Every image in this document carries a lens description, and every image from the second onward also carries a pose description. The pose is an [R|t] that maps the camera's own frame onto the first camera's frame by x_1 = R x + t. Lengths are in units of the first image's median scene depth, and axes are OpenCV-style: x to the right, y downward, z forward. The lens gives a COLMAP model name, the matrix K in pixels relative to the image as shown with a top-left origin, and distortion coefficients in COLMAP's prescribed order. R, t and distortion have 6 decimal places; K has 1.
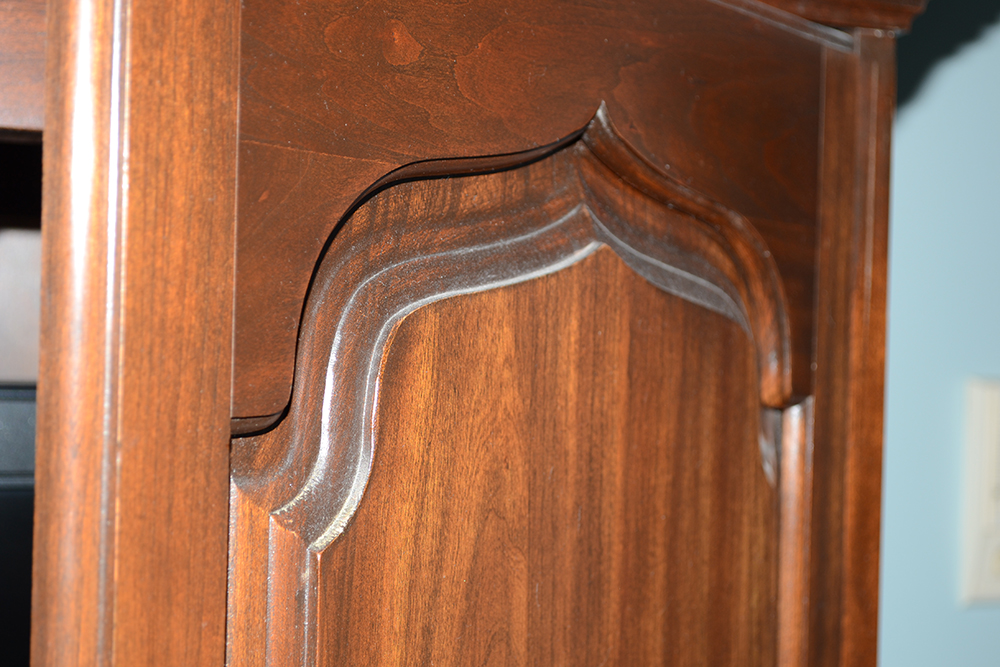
lens RADIAL K [[1782.6, 0, 505.7], [0, 1782.6, 334.9], [0, 0, 1]] dist [0.019548, 0.000000]
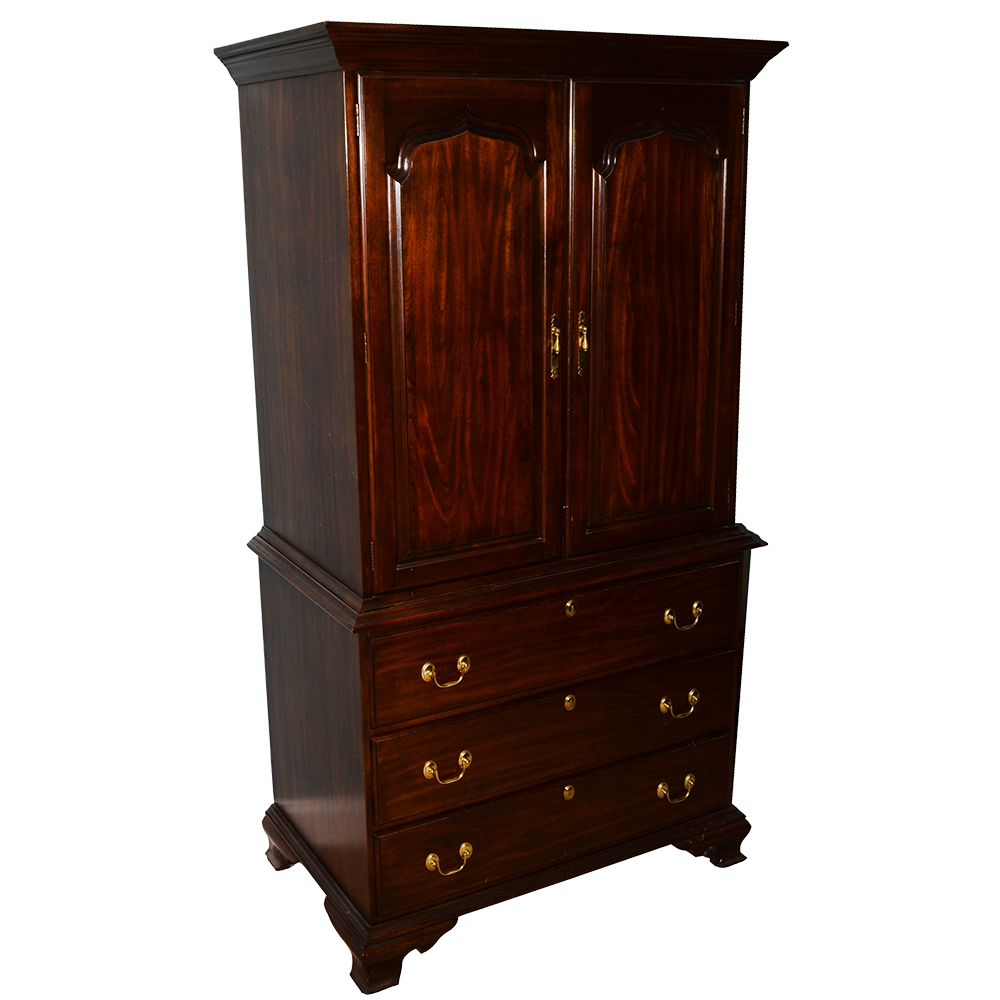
lens RADIAL K [[1238.9, 0, 492.9], [0, 1238.9, 489.8], [0, 0, 1]] dist [-0.088195, 0.000000]
pose [[0.895744, 0.085517, -0.436268, 1.591854], [0.035520, 0.964420, 0.261976, 0.010800], [0.443149, -0.250160, 0.860836, -3.440013]]
